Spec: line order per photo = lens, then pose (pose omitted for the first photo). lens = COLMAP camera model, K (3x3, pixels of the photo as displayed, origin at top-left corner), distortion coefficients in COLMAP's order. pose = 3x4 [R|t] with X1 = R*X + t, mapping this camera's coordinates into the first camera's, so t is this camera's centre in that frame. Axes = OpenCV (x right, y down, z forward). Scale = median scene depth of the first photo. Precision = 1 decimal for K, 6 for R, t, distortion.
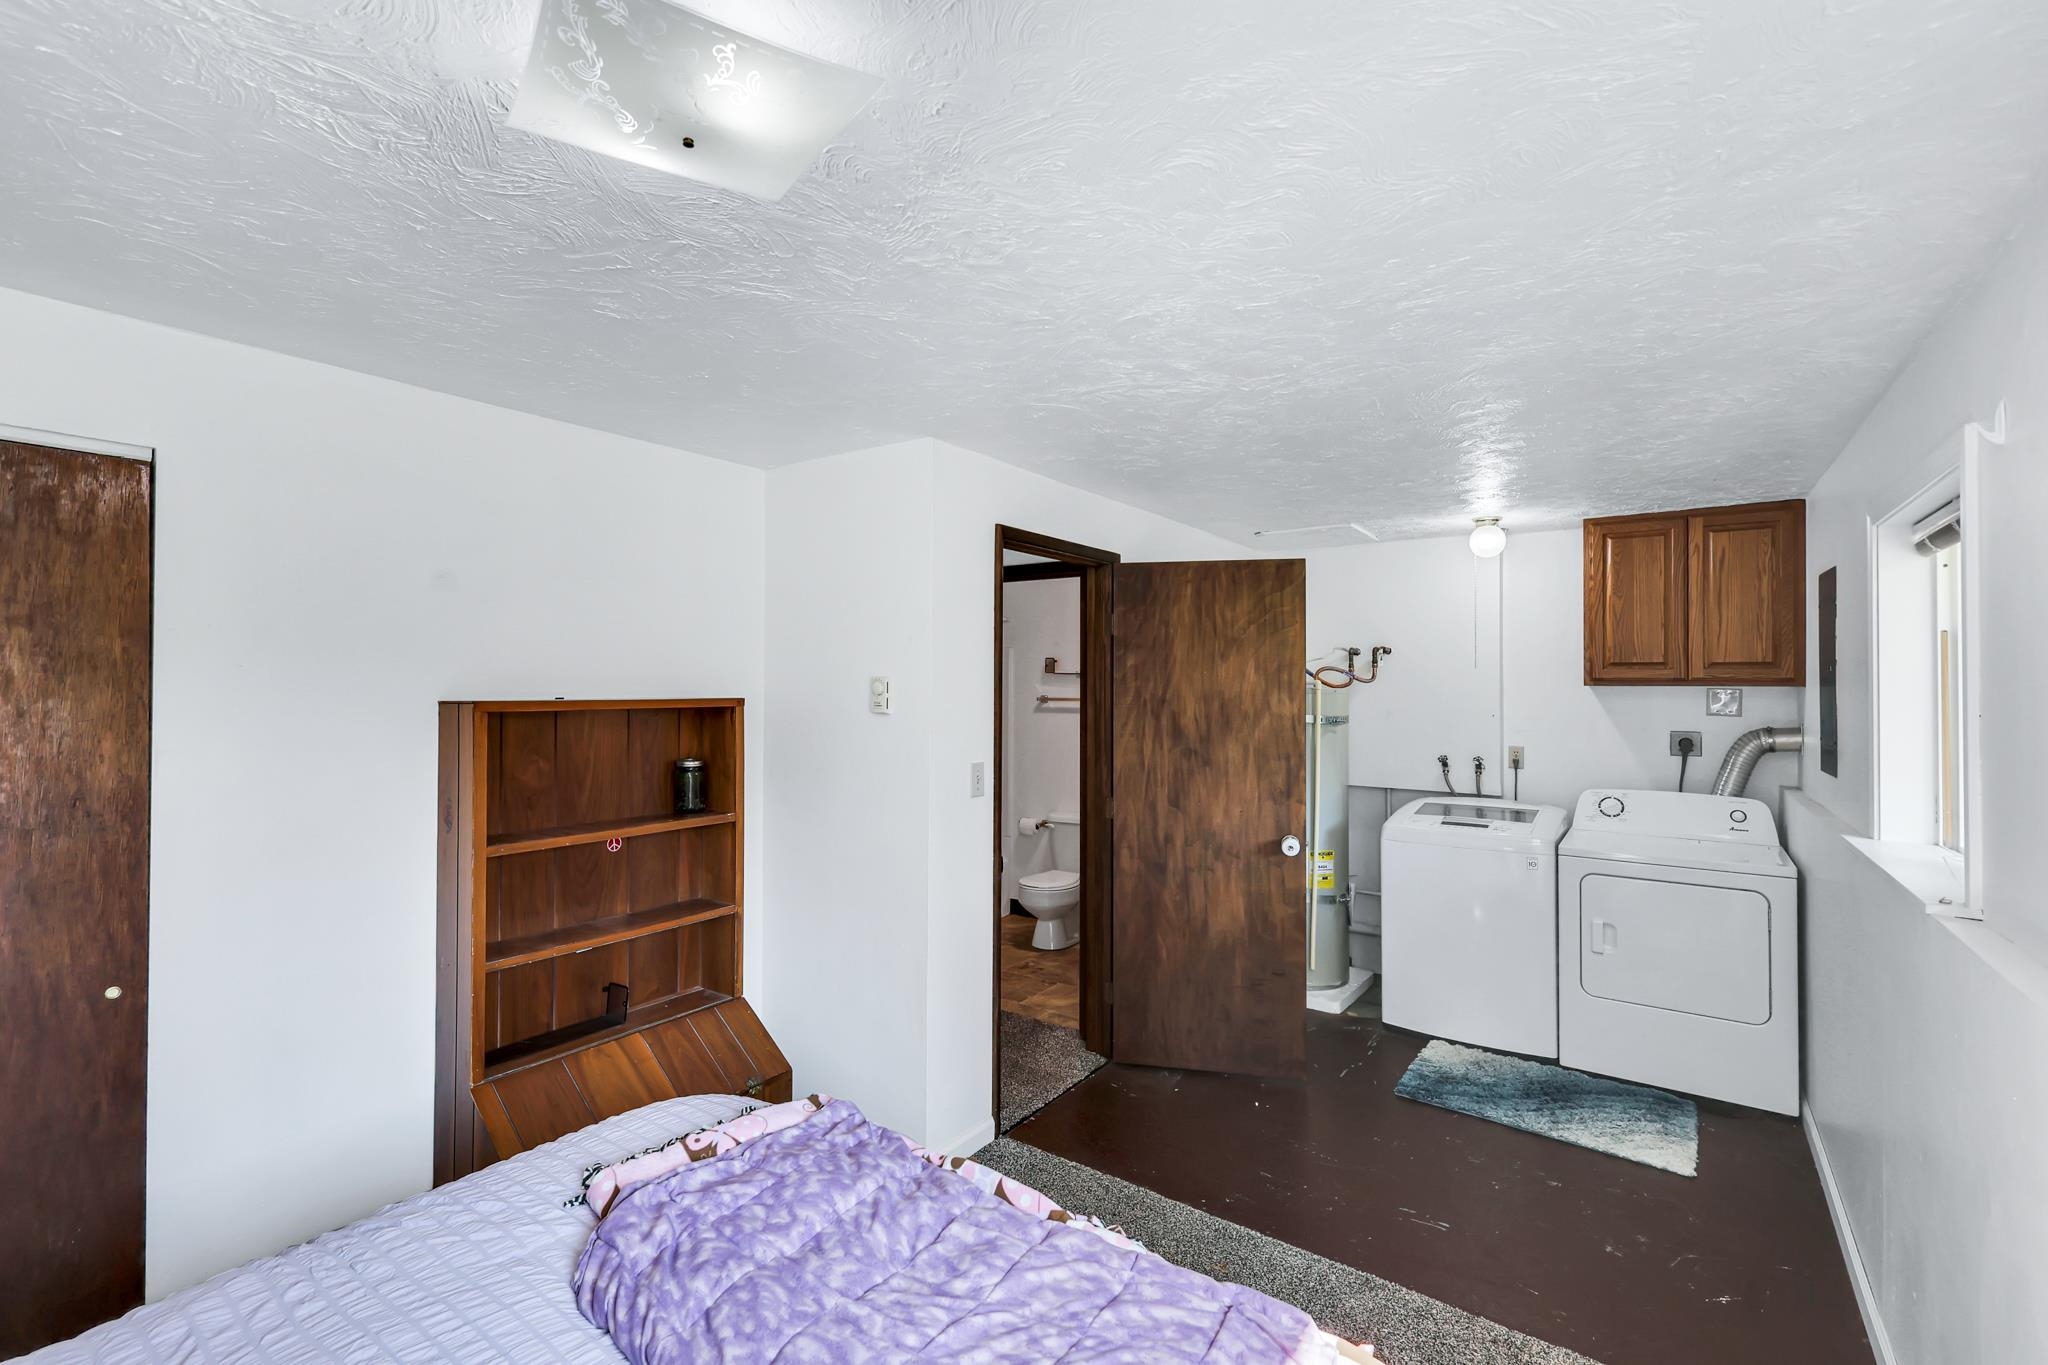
lens RADIAL K [[887.6, 0, 1025.9], [0, 887.6, 676.0], [0, 0, 1]] dist [-0.002021, -0.000180]
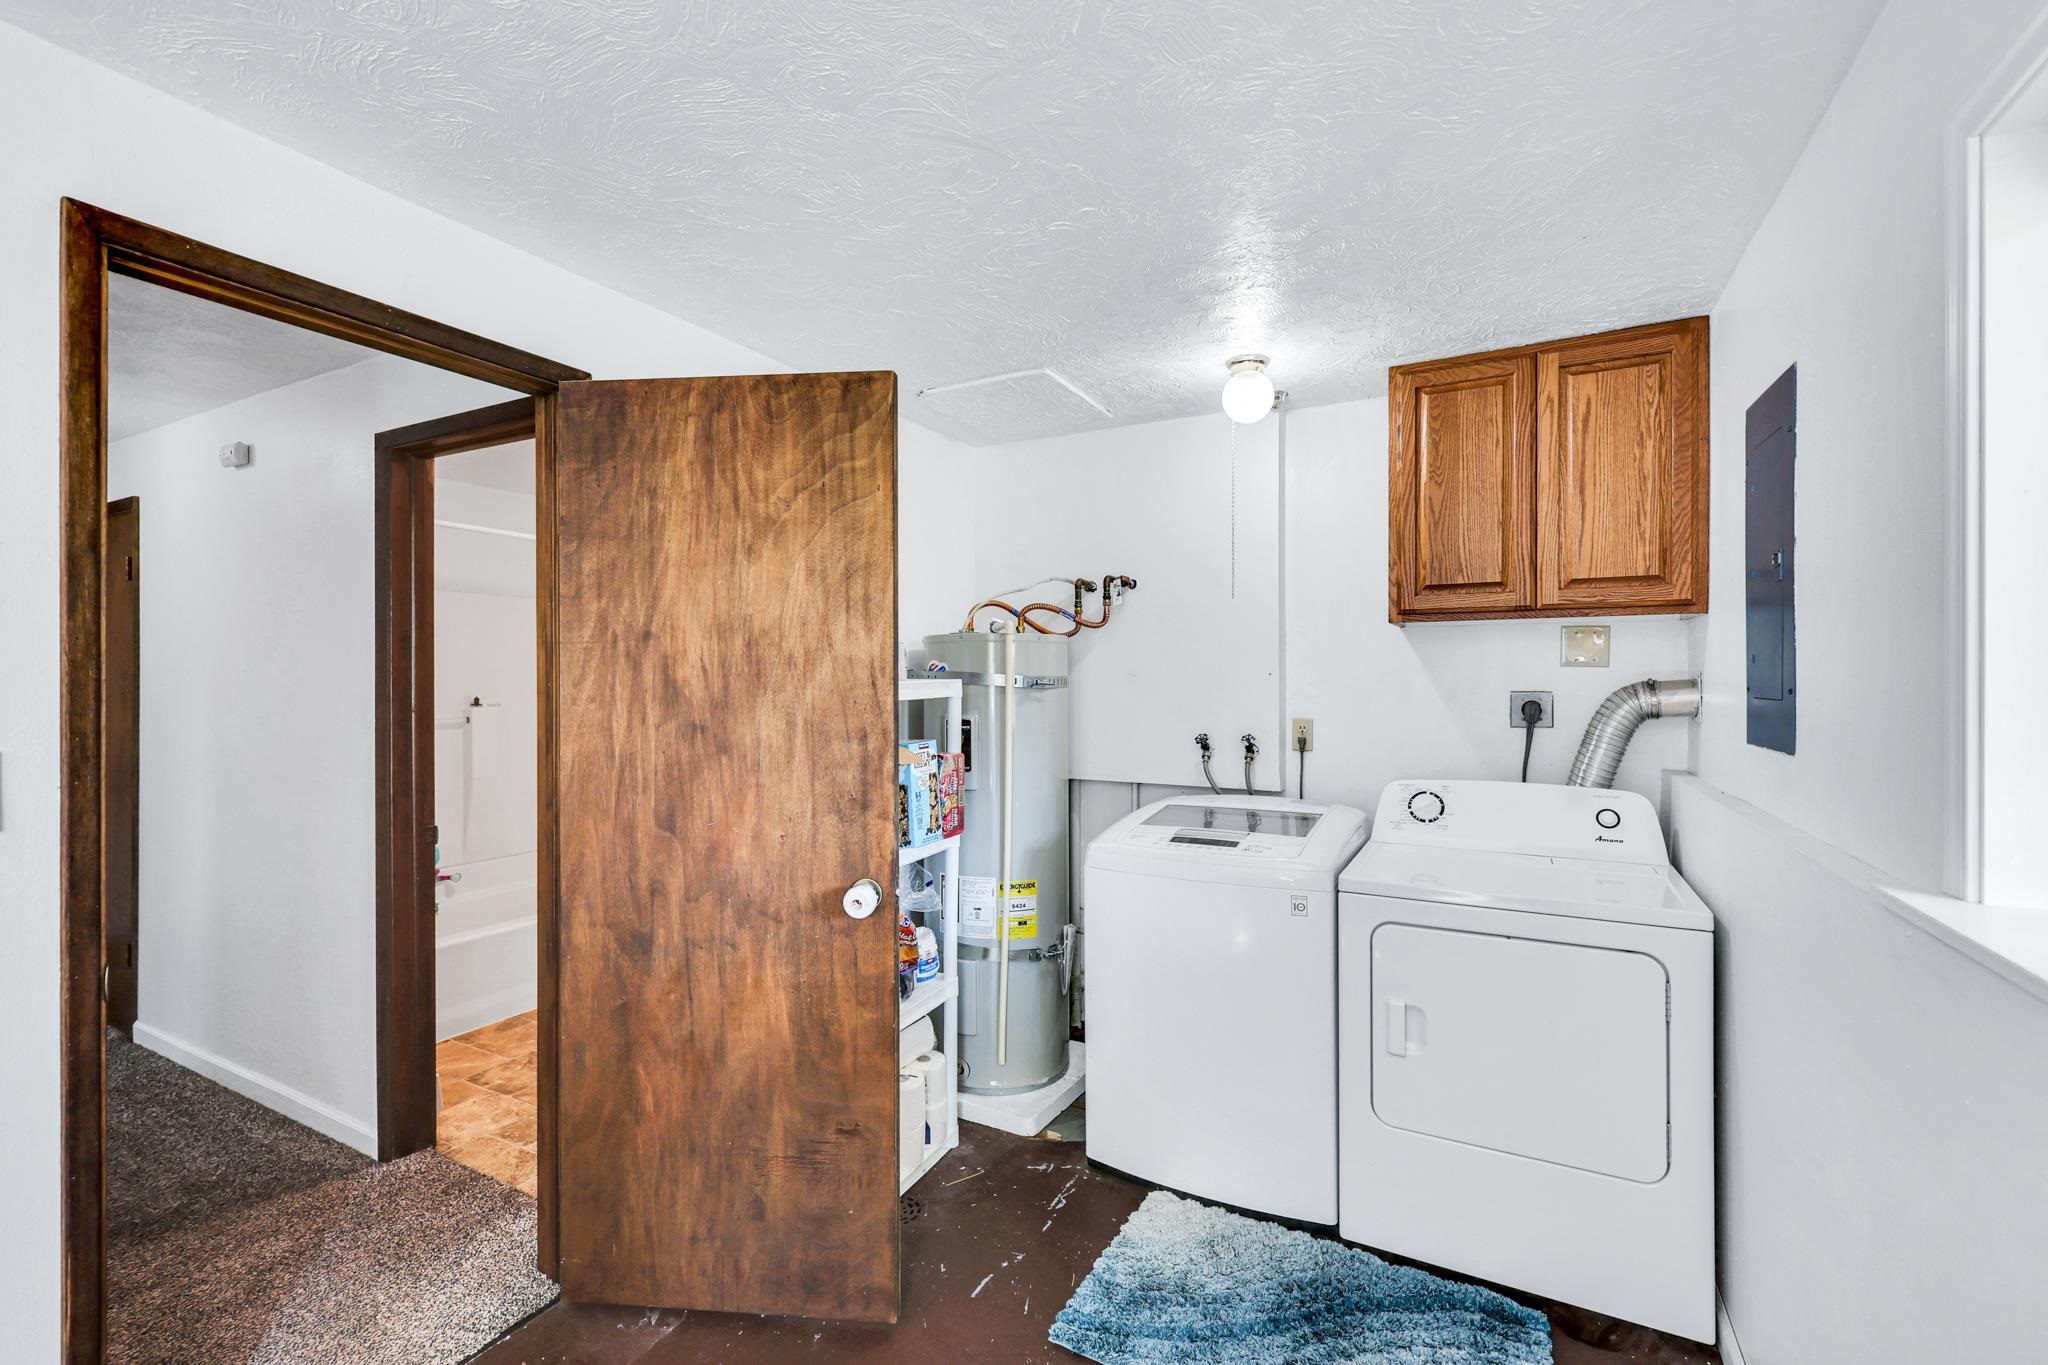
lens RADIAL K [[887.6, 0, 1022.8], [0, 887.6, 684.2], [0, 0, 1]] dist [-0.002021, -0.000180]
pose [[0.991969, -0.006908, 0.126294, 0.313319], [0.004922, 0.999859, 0.016028, 0.050043], [-0.126387, -0.015278, 0.991863, 0.432309]]
